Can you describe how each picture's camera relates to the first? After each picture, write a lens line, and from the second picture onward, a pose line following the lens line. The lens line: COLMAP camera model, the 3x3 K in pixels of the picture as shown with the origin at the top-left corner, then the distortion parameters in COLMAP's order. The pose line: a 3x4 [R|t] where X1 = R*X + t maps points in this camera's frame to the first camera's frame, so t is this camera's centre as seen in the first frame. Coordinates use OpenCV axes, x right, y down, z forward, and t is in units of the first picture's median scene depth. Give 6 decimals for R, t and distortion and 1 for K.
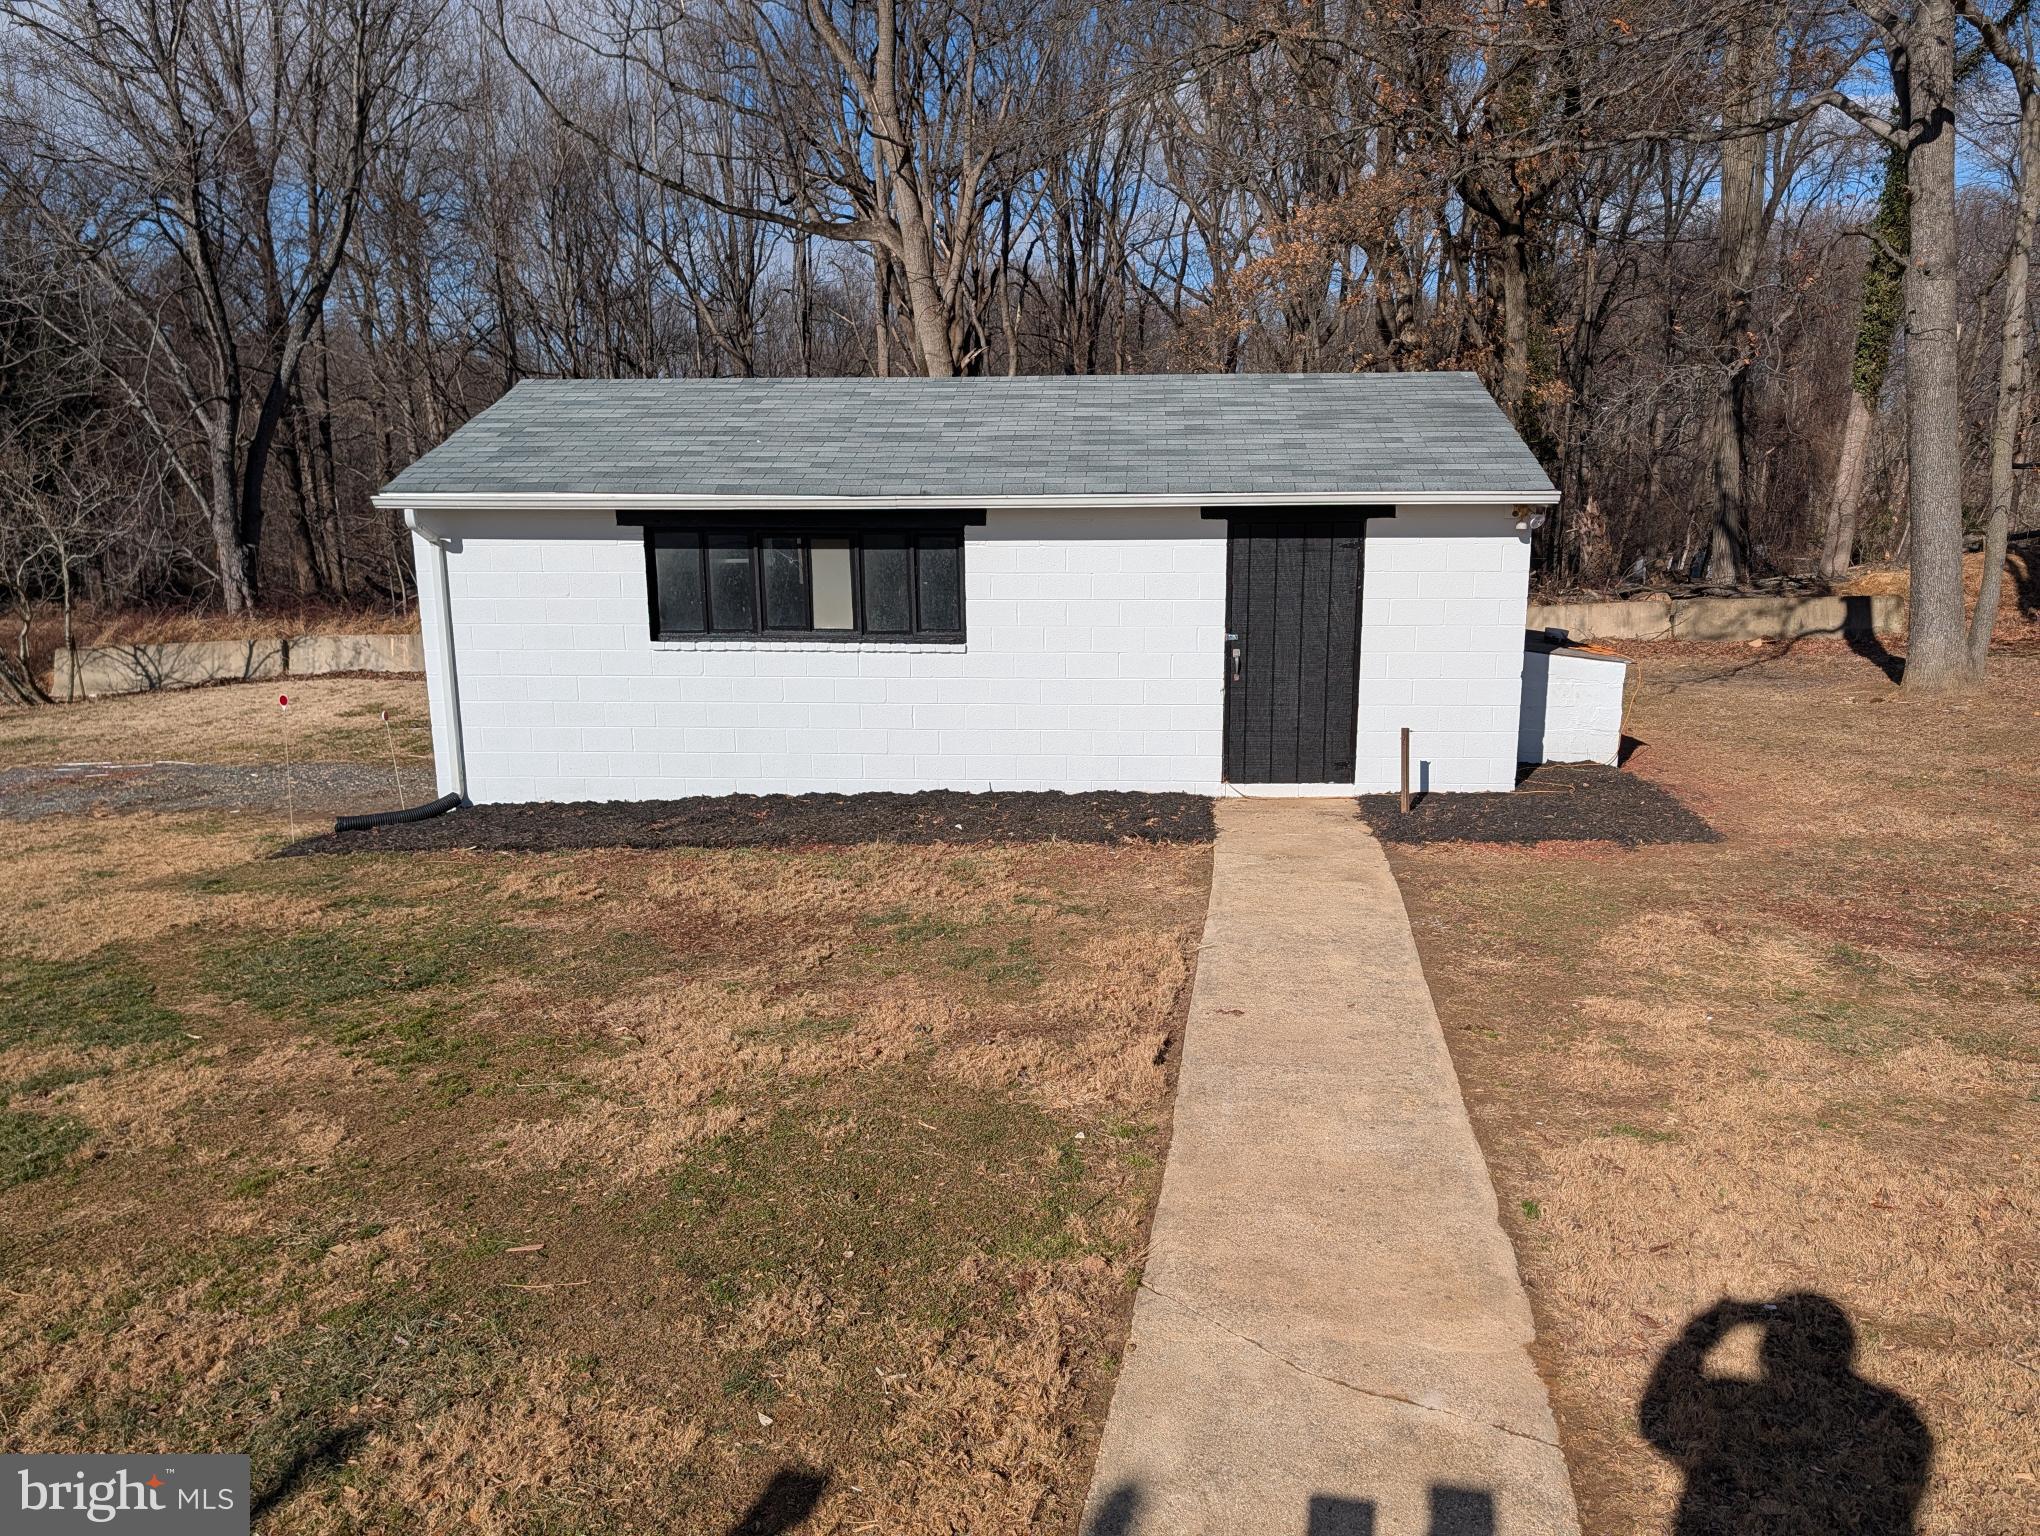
lens RADIAL K [[1441.2, 0, 1020.0], [0, 1441.2, 768.0], [0, 0, 1]] dist [0.005860, 0.001650]
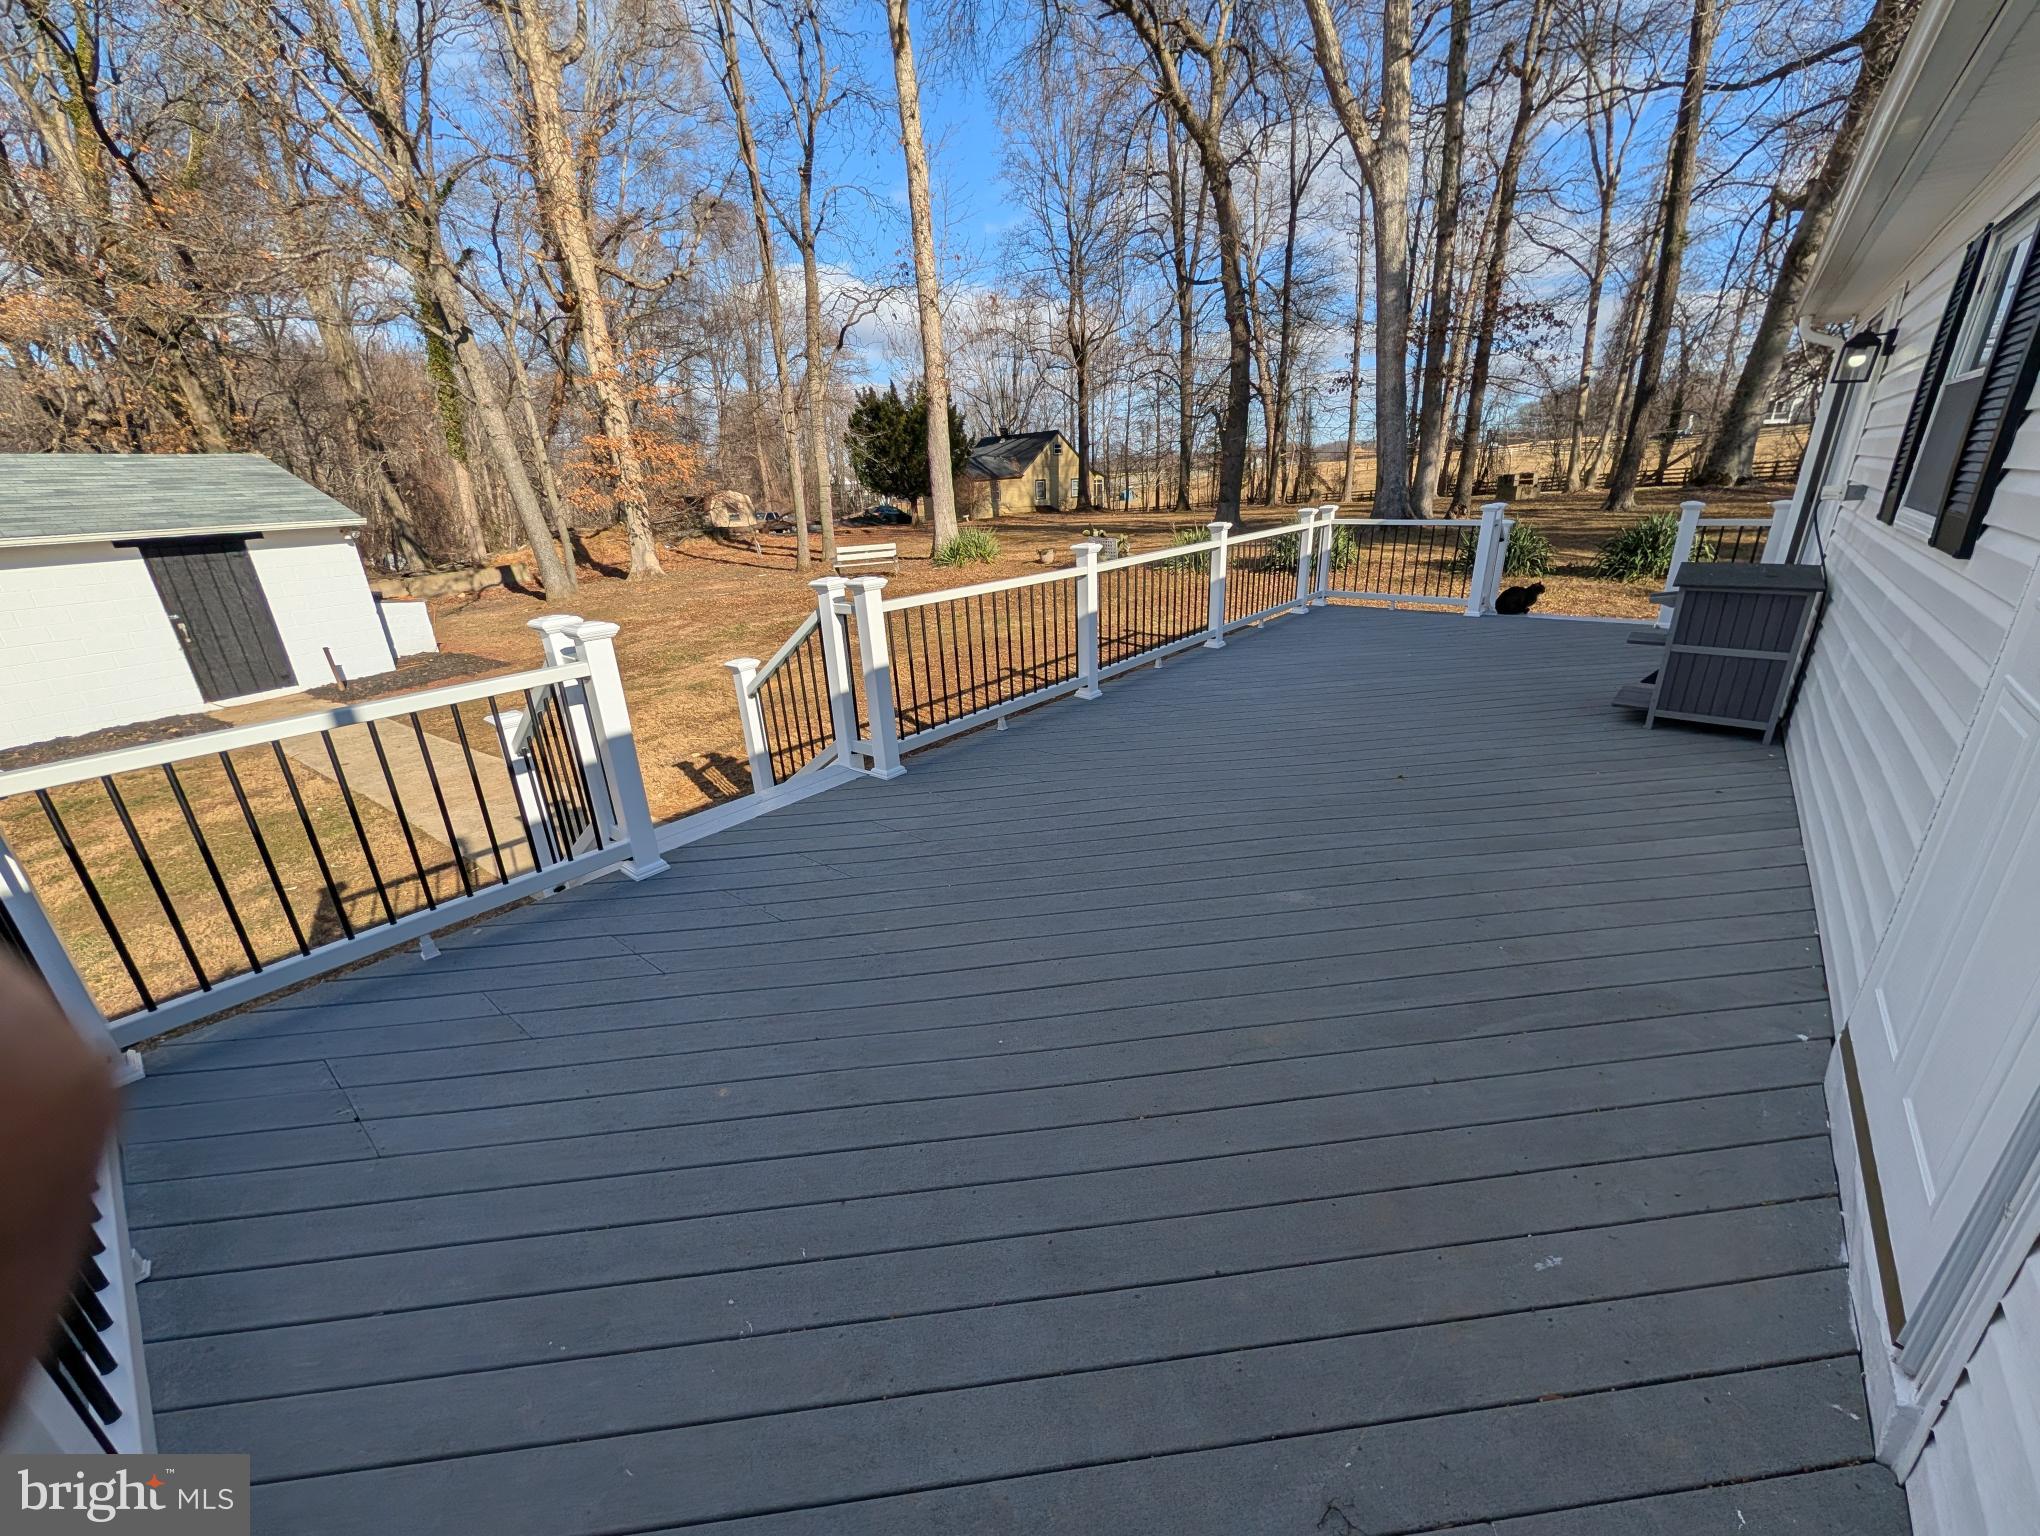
lens RADIAL K [[782.8, 0, 1017.6], [0, 782.8, 766.3], [0, 0, 1]] dist [0.001799, -0.000257]
pose [[0.432664, -0.321272, 0.842369, -0.253484], [0.215604, 0.944112, 0.249336, 0.057186], [-0.875395, 0.073739, 0.477750, -0.286881]]
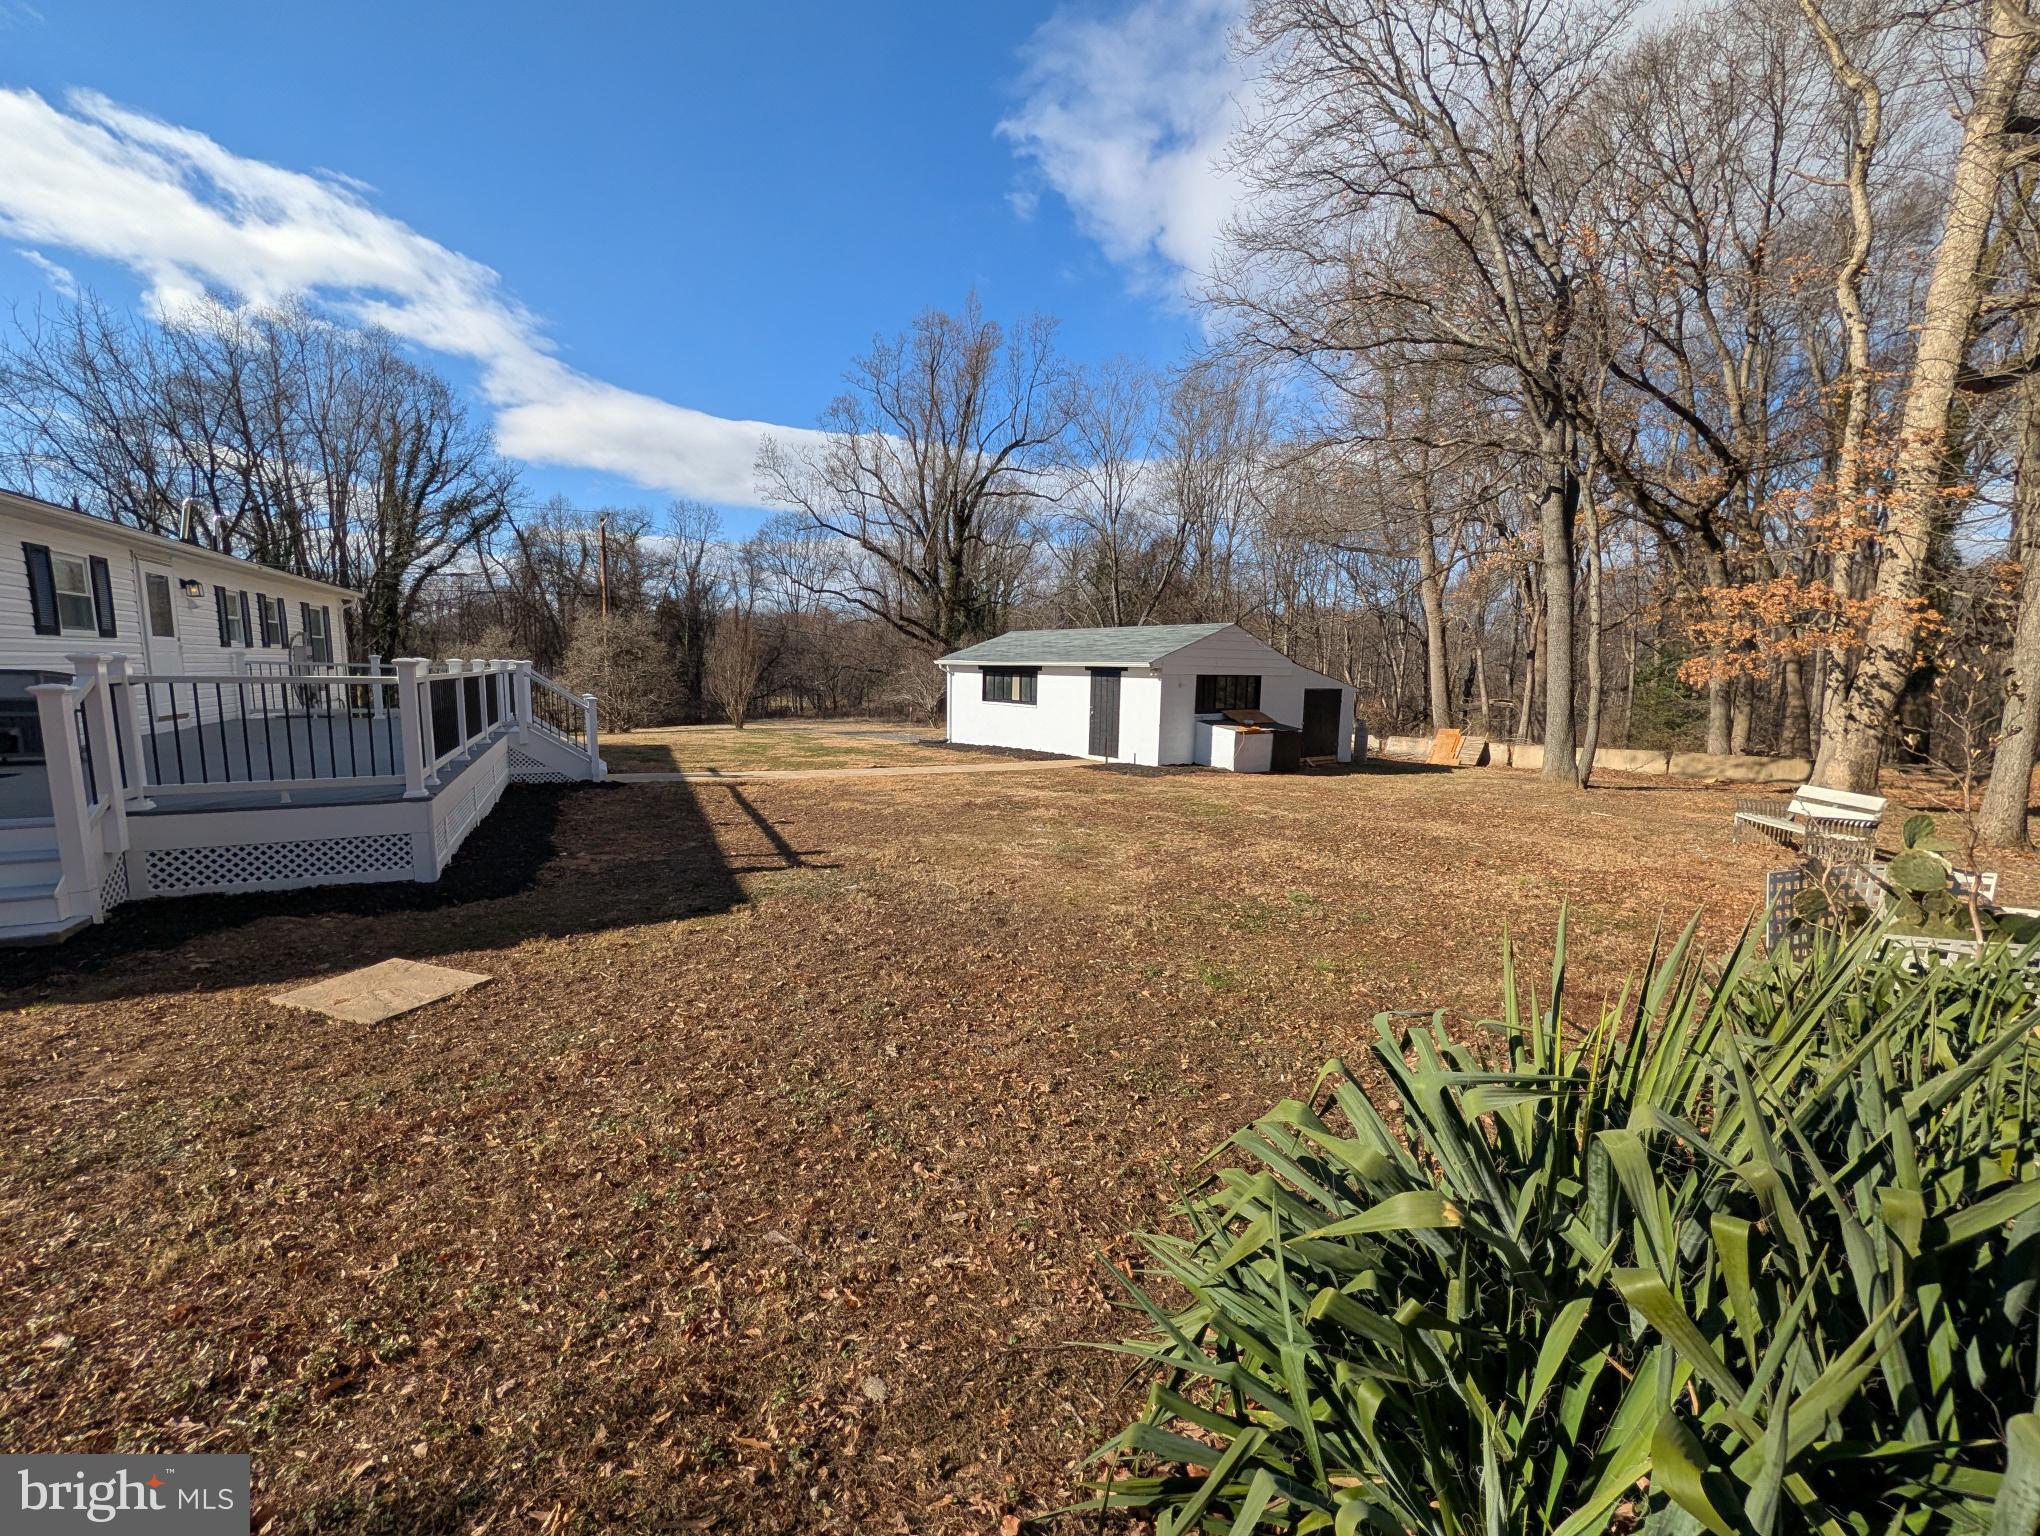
lens RADIAL K [[782.8, 0, 1017.6], [0, 782.8, 766.3], [0, 0, 1]] dist [0.001799, -0.000257]
pose [[0.667968, 0.112447, -0.735645, 1.320179], [-0.176326, 0.984284, -0.009652, 0.080573], [0.722999, 0.136161, 0.677298, -0.258018]]
